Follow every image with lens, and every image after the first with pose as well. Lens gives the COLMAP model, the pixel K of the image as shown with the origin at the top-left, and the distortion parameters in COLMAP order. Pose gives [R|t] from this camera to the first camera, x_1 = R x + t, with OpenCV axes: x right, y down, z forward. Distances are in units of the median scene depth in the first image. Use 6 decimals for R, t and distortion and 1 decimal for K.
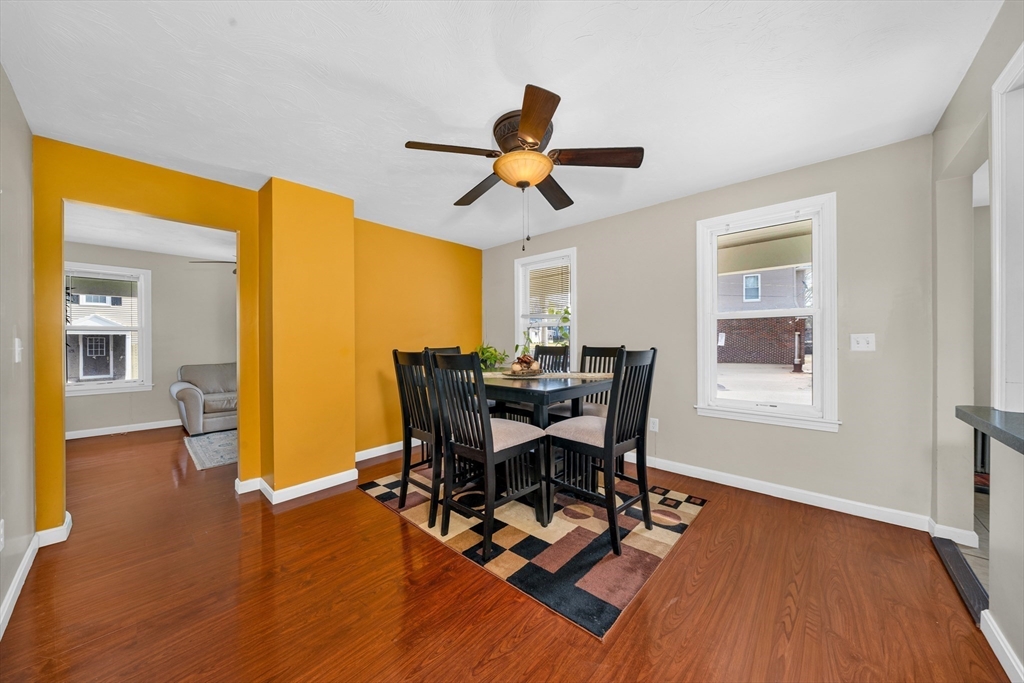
lens RADIAL K [[352.4, 0, 511.9], [0, 352.4, 339.3], [0, 0, 1]] dist [-0.007008, -0.000030]
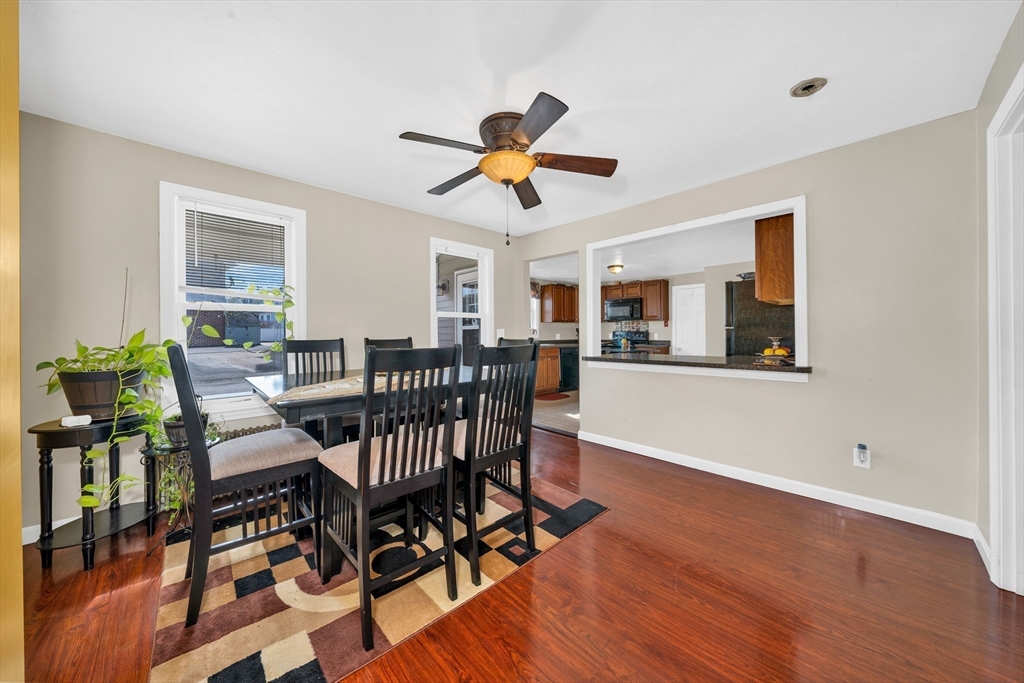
lens RADIAL K [[352.4, 0, 514.3], [0, 352.4, 332.7], [0, 0, 1]] dist [-0.007008, -0.000030]
pose [[0.067423, -0.000555, 0.997724, -1.033817], [0.006646, 0.999978, 0.000107, 0.015541], [-0.997702, 0.006624, 0.067425, 0.948606]]
